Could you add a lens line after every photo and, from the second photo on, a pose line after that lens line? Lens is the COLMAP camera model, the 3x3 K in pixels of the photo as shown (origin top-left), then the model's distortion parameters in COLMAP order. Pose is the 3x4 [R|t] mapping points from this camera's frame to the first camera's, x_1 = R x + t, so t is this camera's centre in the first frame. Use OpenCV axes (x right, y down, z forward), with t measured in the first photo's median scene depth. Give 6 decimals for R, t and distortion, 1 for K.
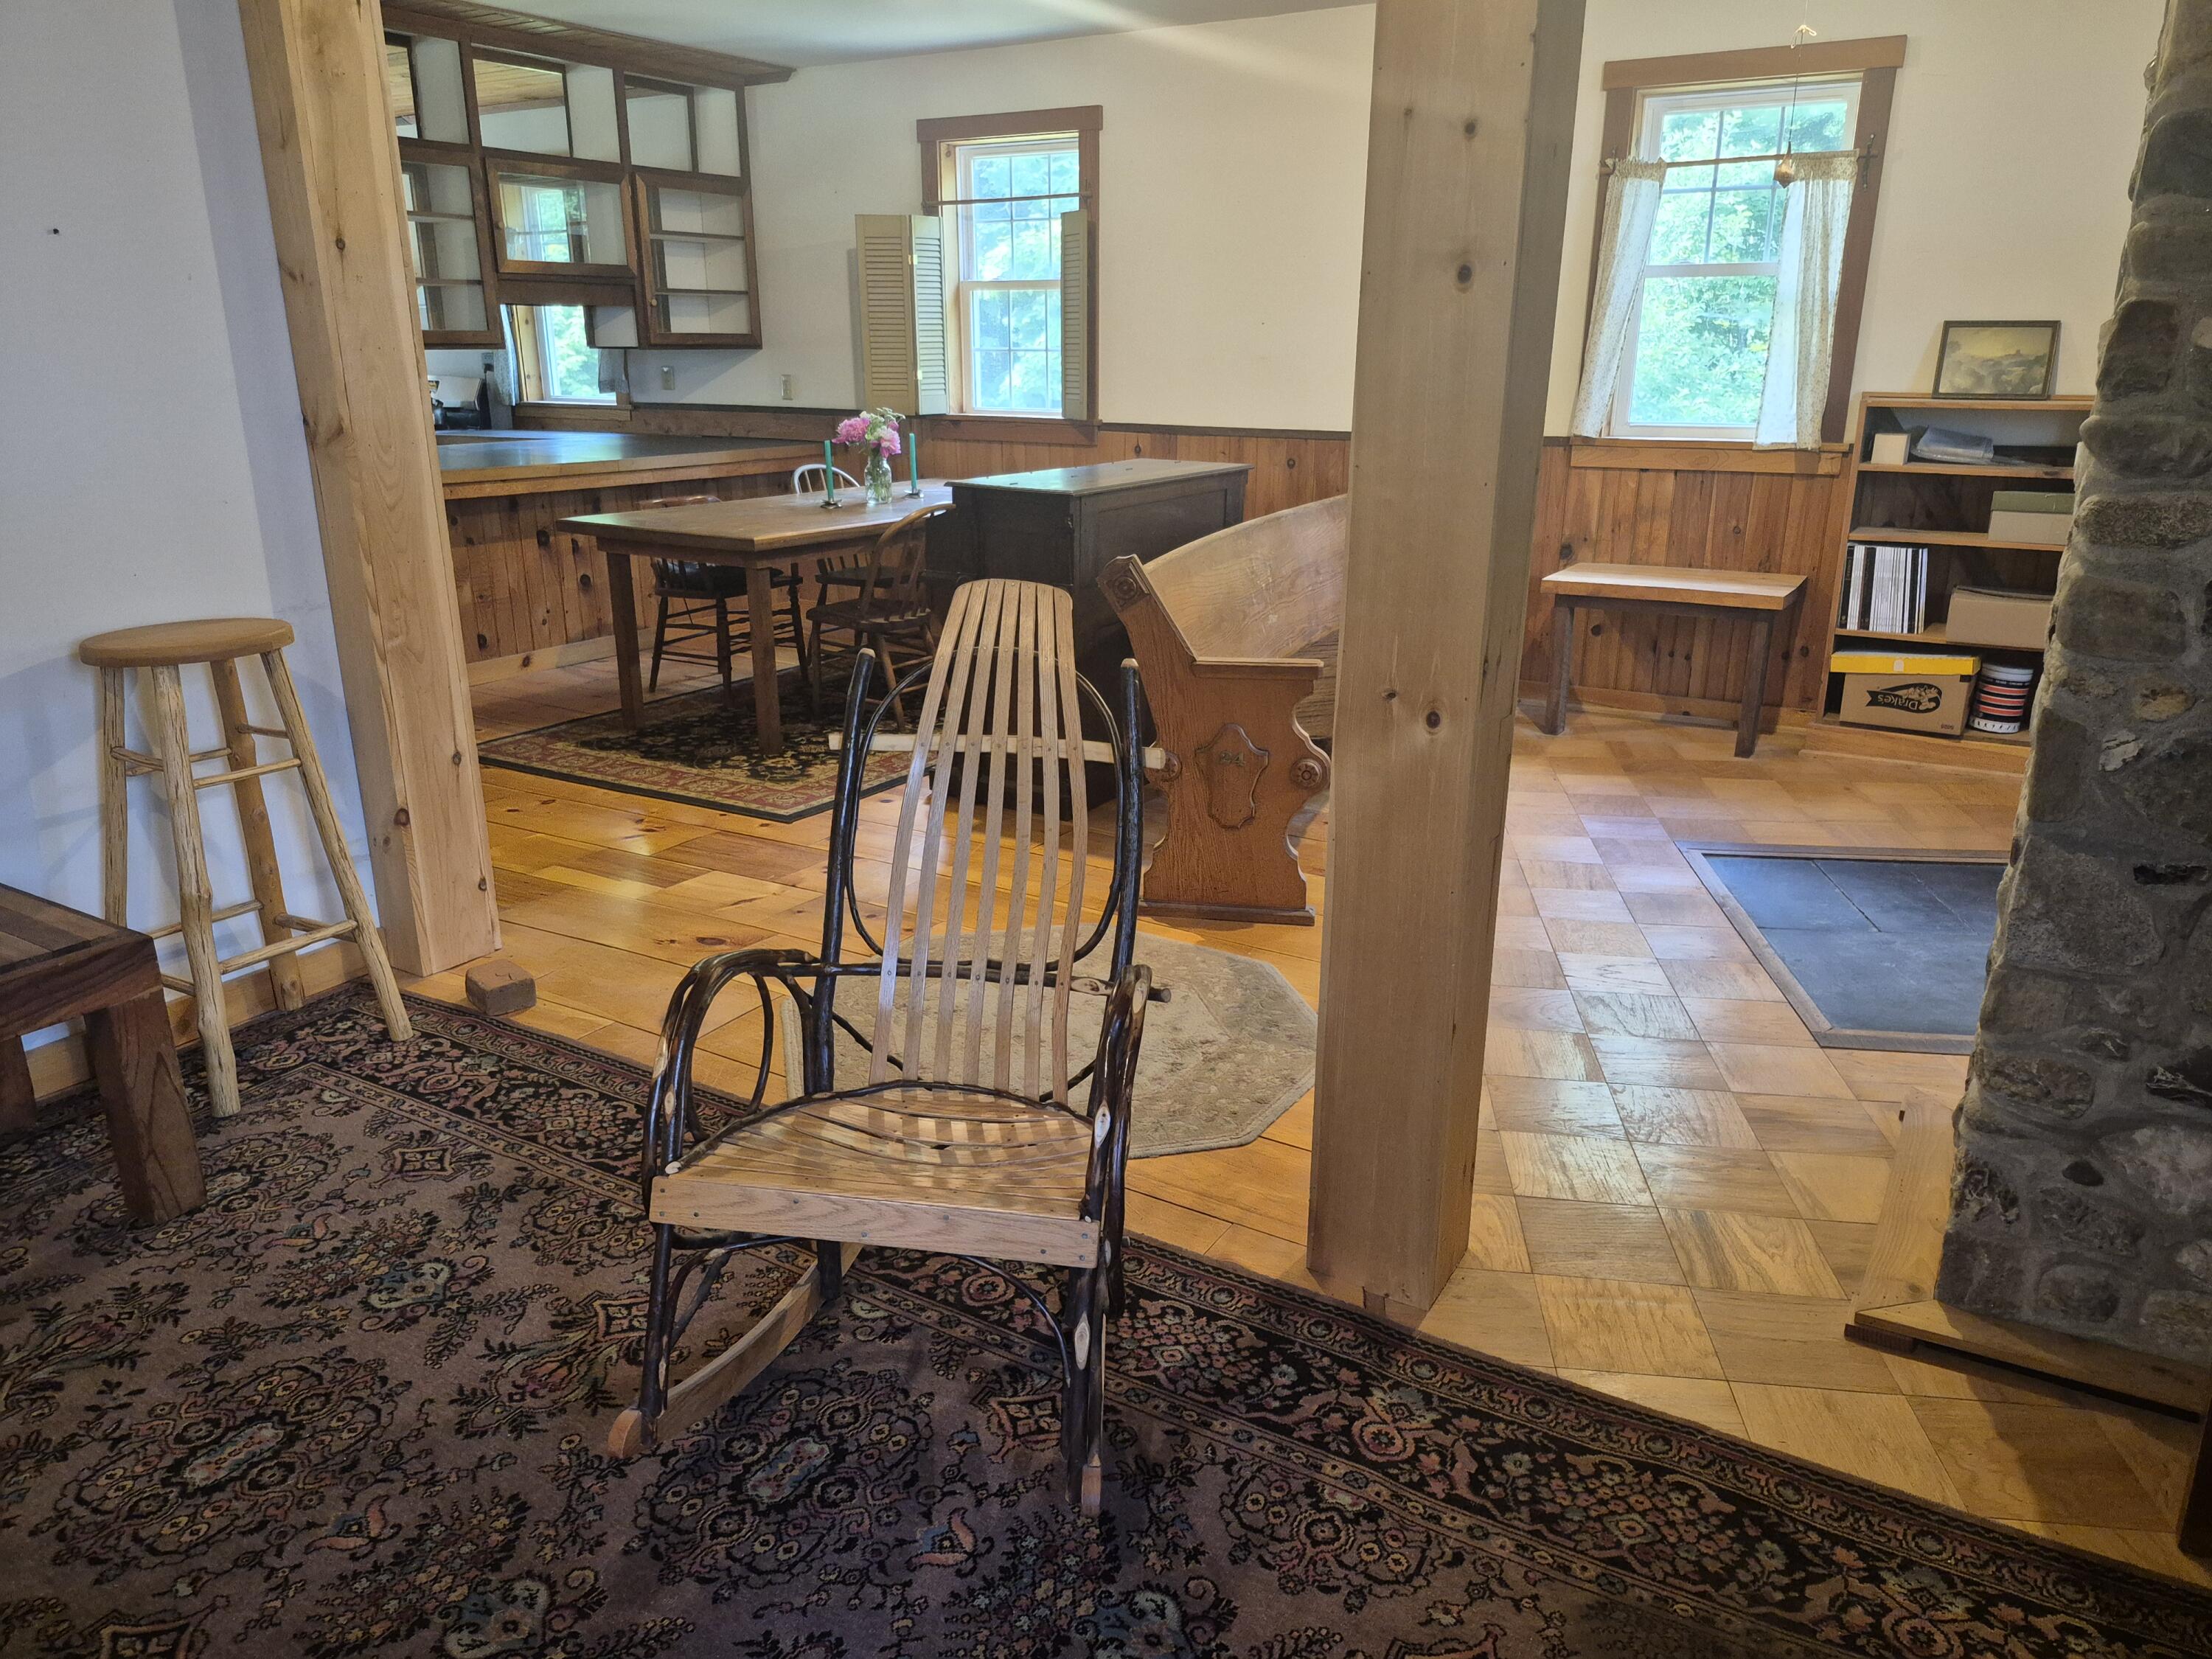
lens RADIAL K [[1524.1, 0, 1110.0], [0, 1524.1, 827.0], [0, 0, 1]] dist [0.105161, -0.129490]
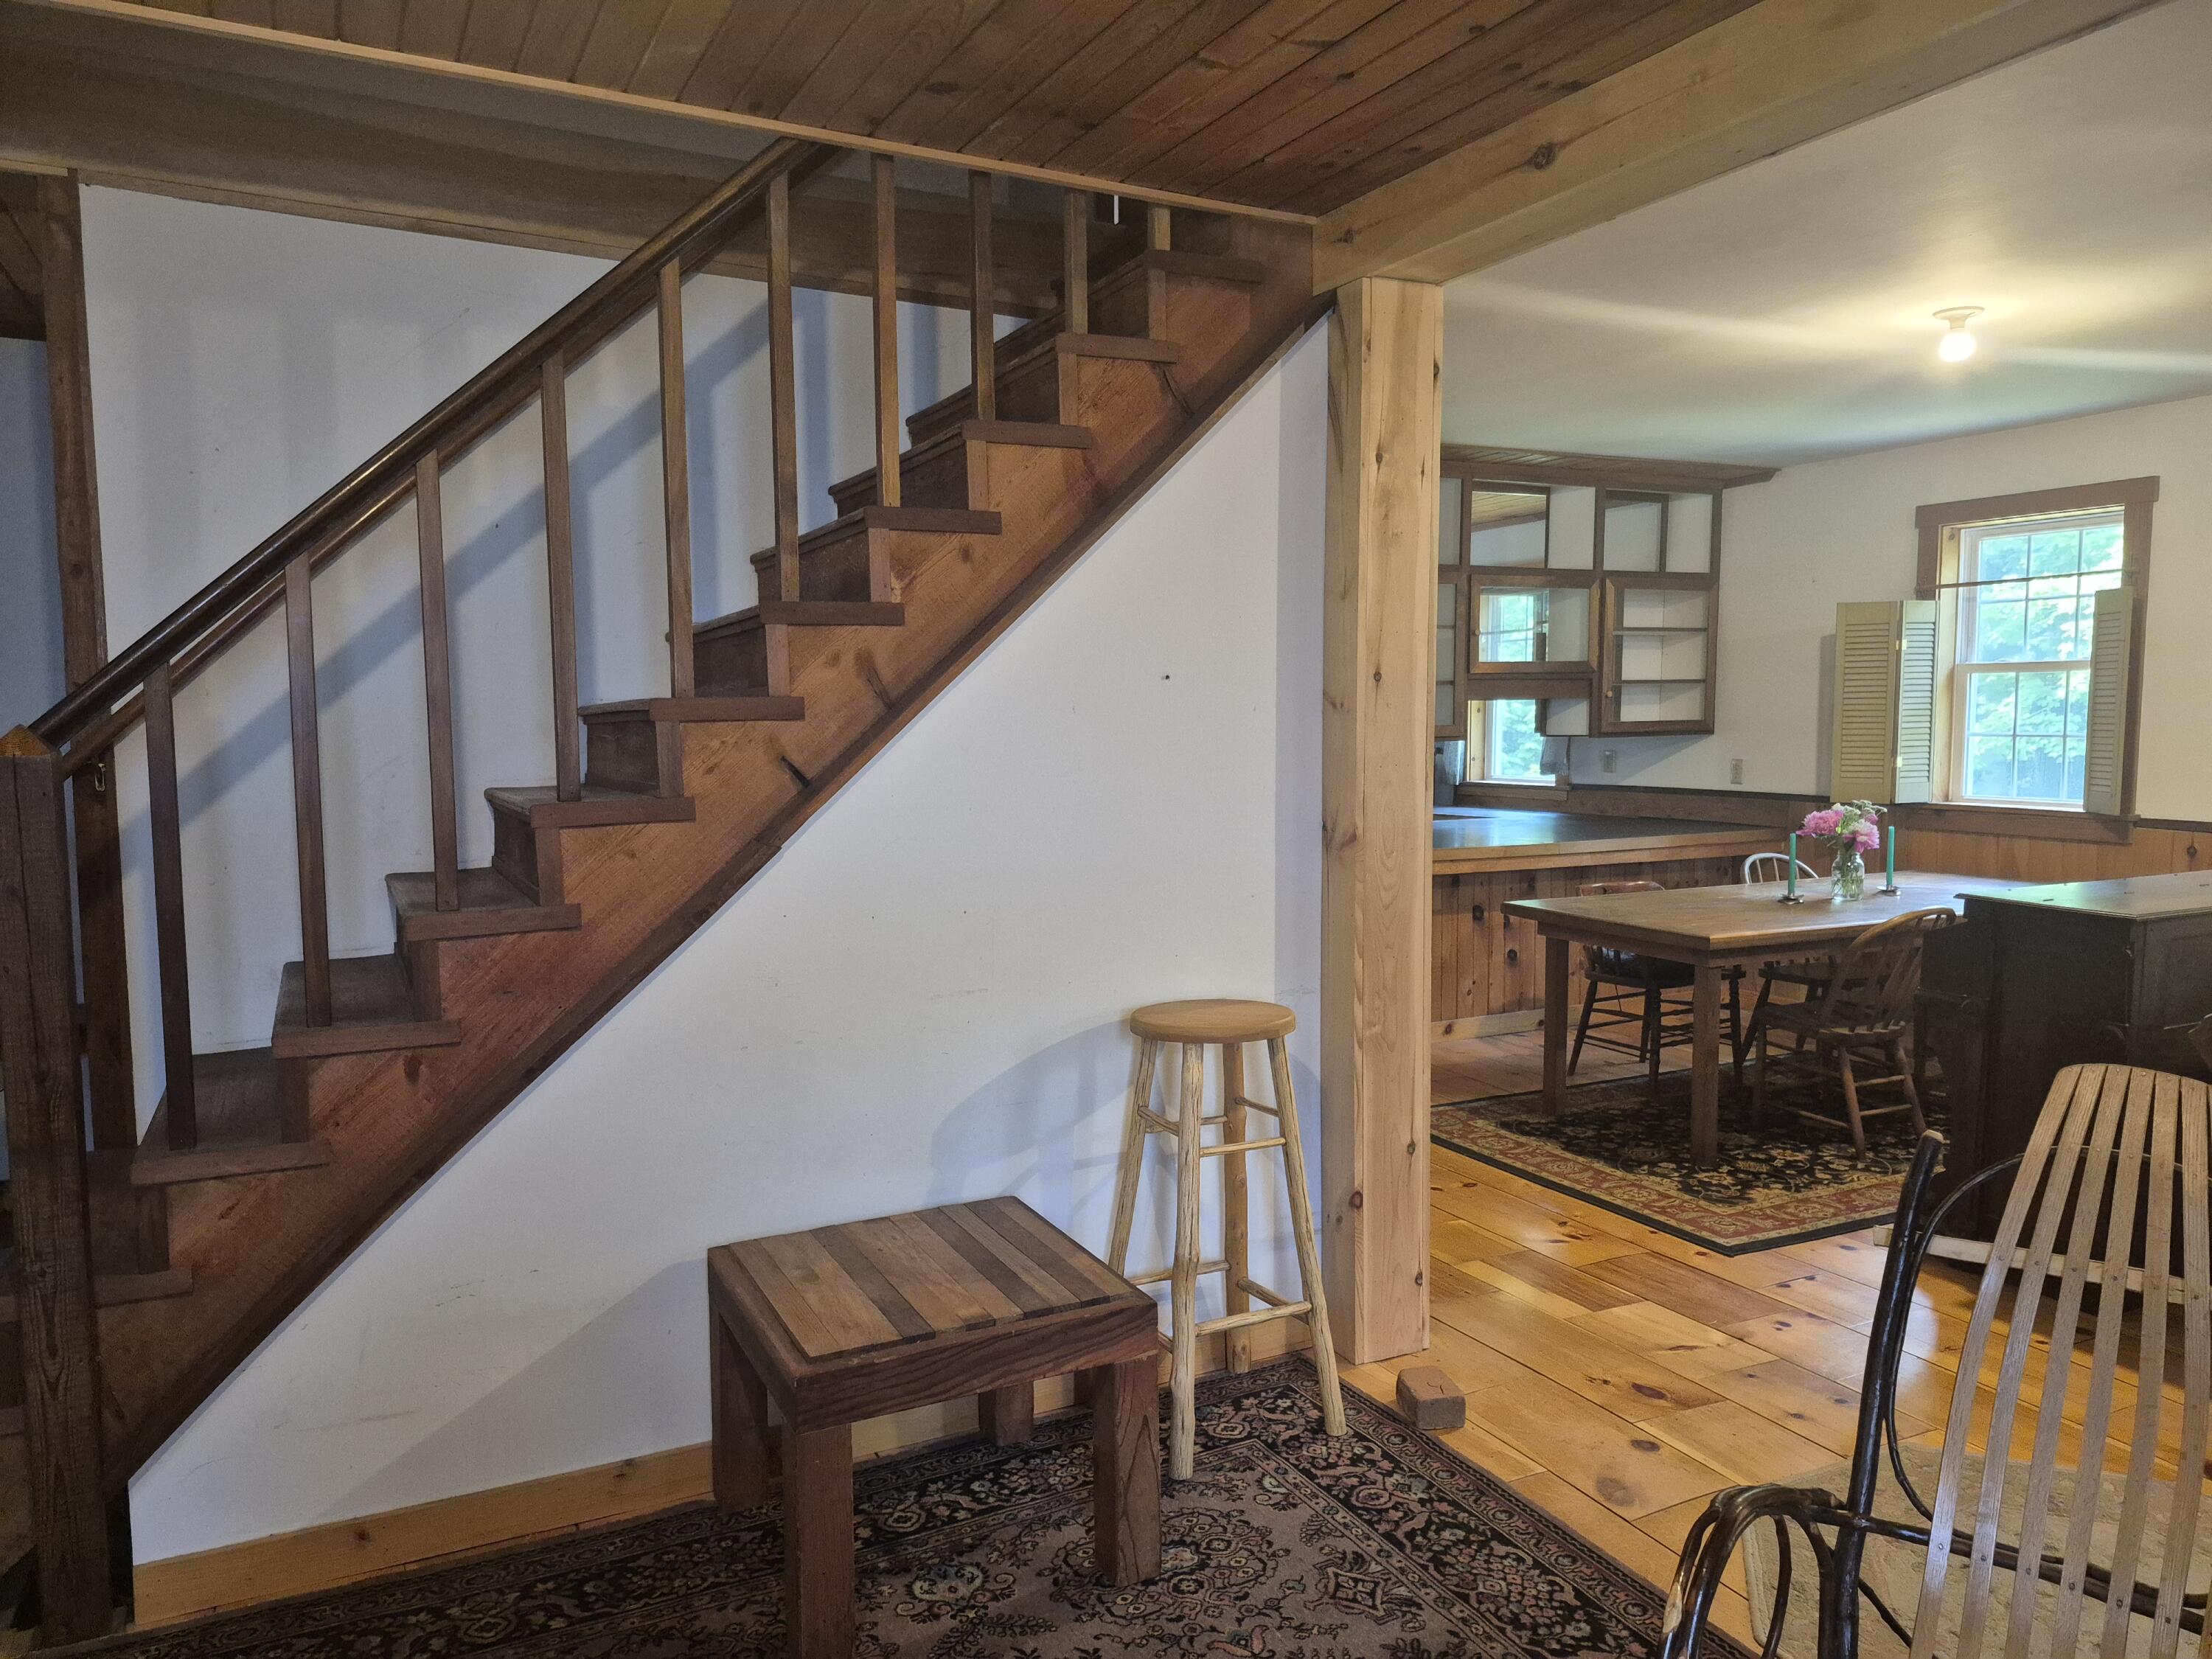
lens RADIAL K [[1519.4, 0, 1110.8], [0, 1519.4, 841.9], [0, 0, 1]] dist [0.098910, -0.127968]
pose [[0.847089, 0.038873, -0.530027, -0.074901], [-0.152220, 0.973284, -0.171895, -0.043359], [0.509184, 0.226291, 0.830376, 0.022672]]
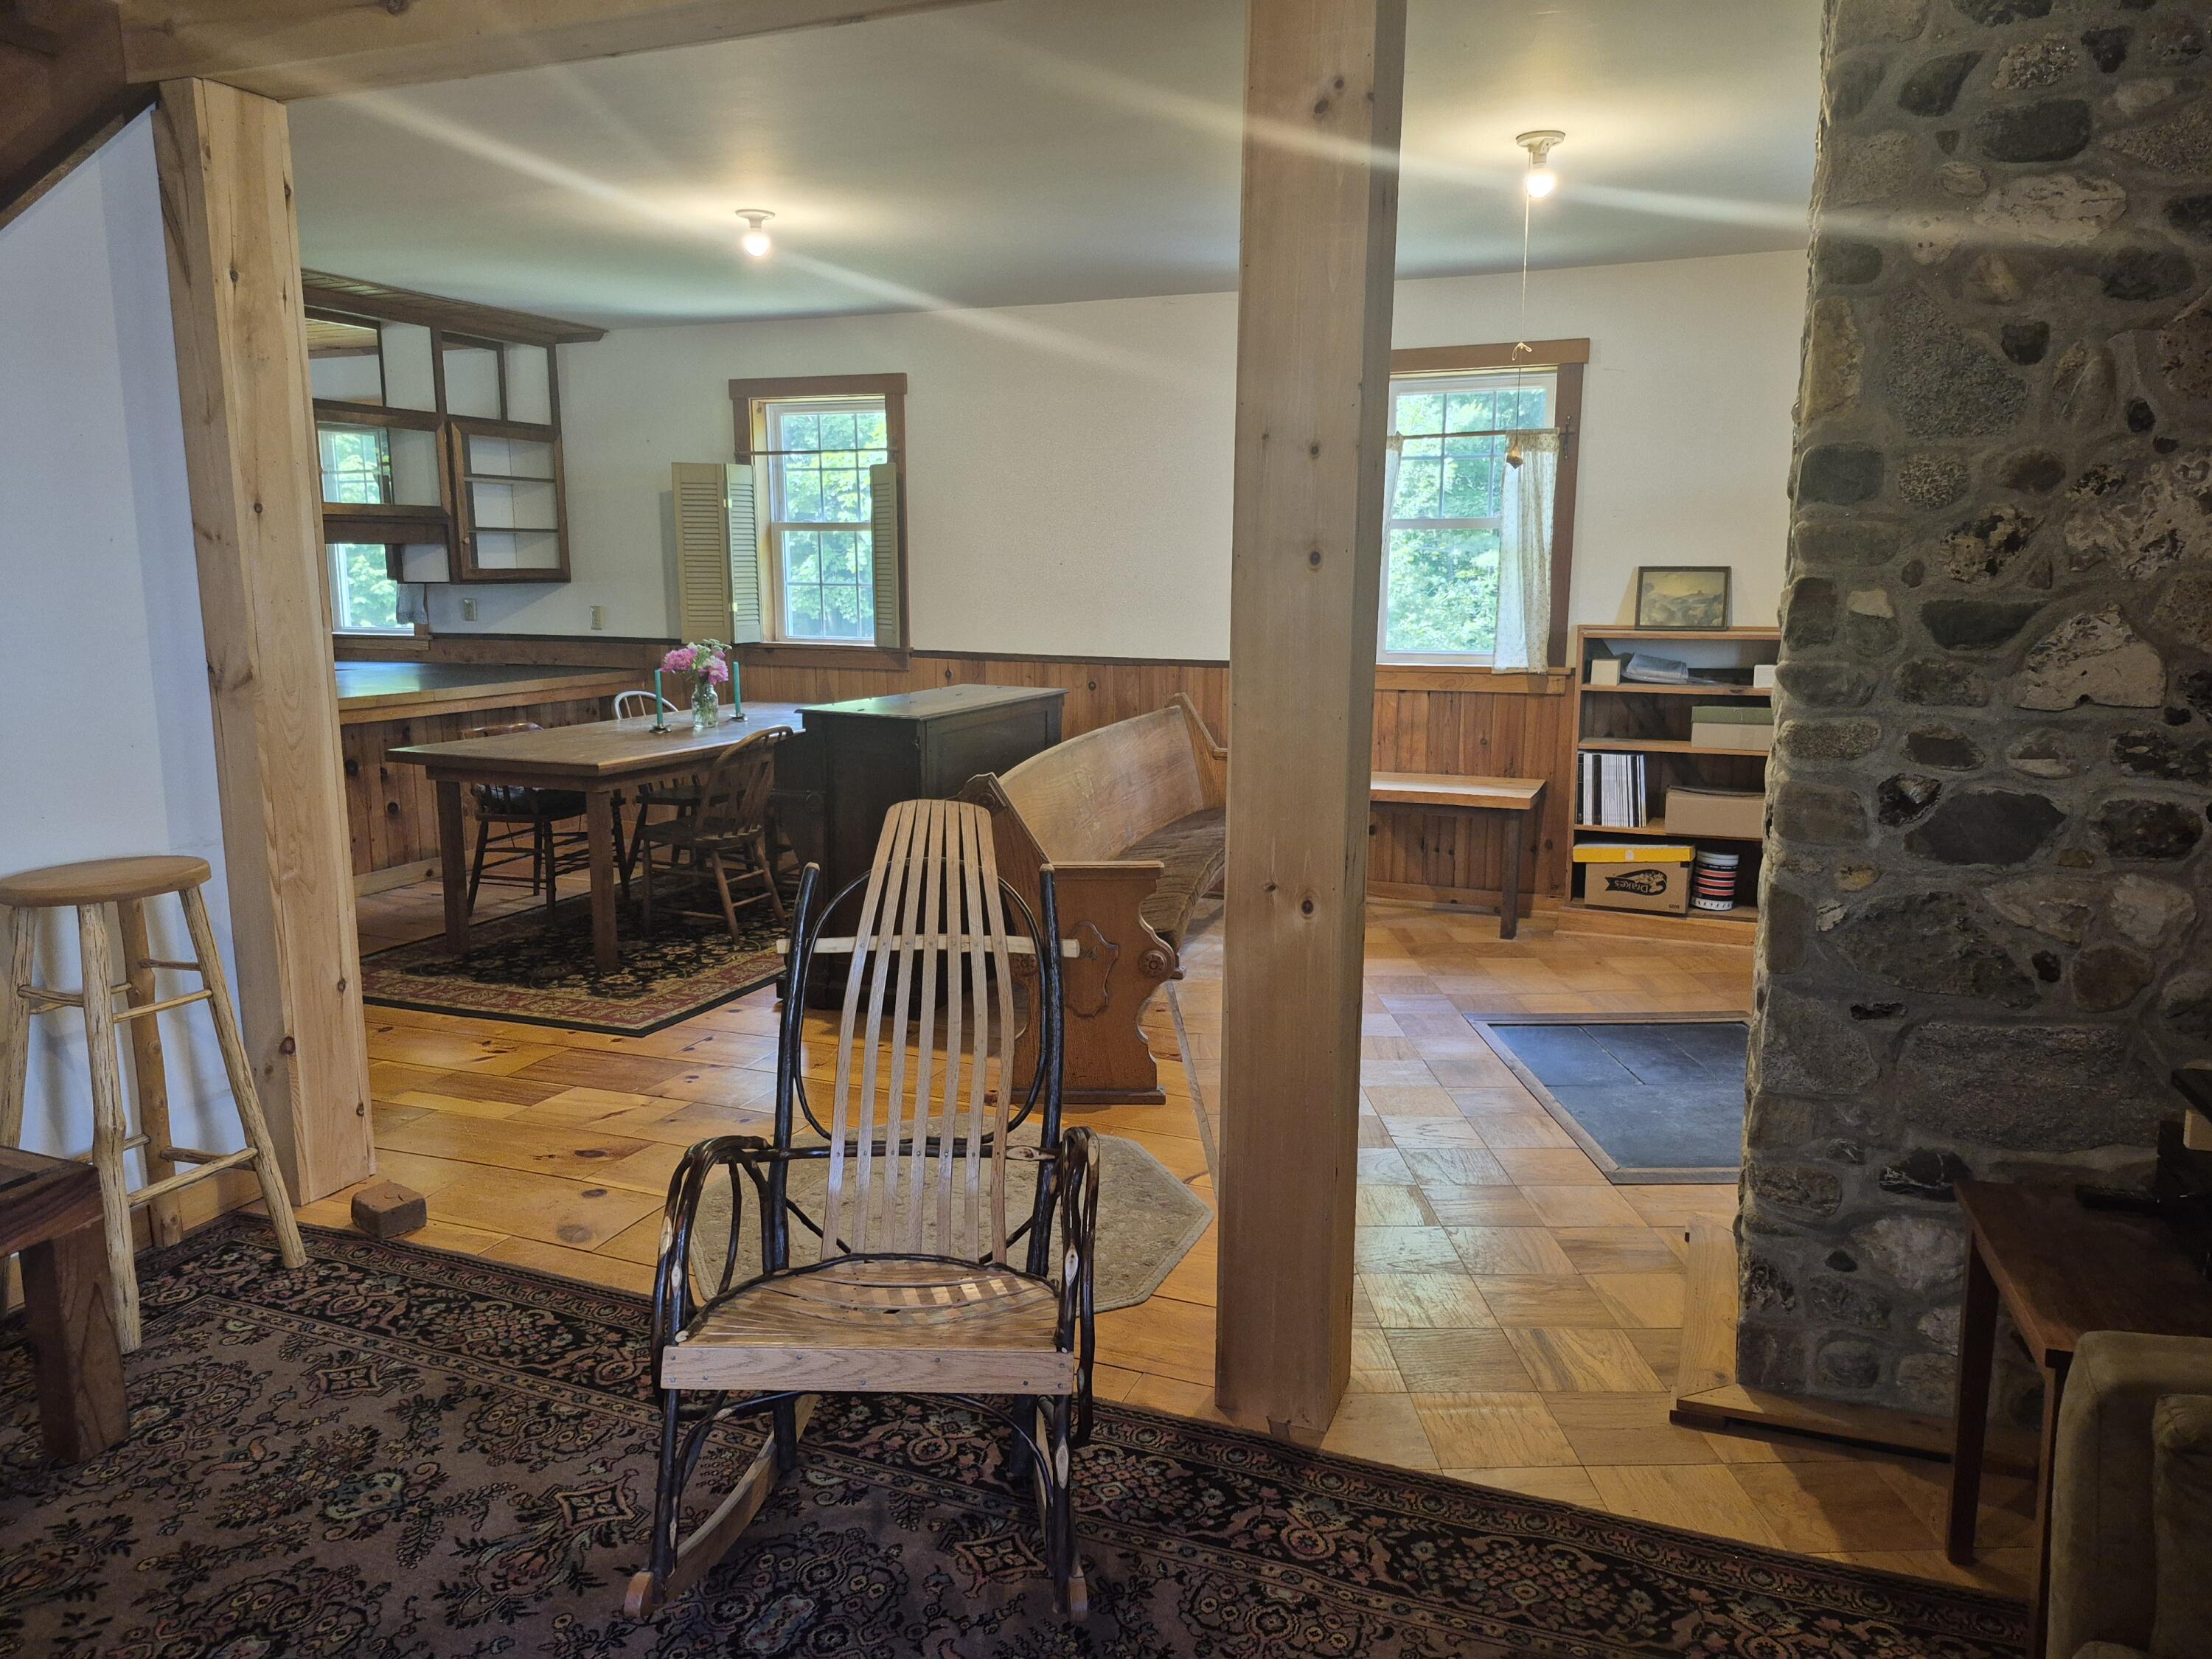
lens RADIAL K [[1524.1, 0, 1110.0], [0, 1524.1, 827.0], [0, 0, 1]] dist [0.105161, -0.129490]
pose [[0.987297, -0.026448, 0.156666, -0.090730], [0.047279, 0.990285, -0.130772, 0.012118], [-0.151686, 0.136518, 0.978956, -0.113382]]
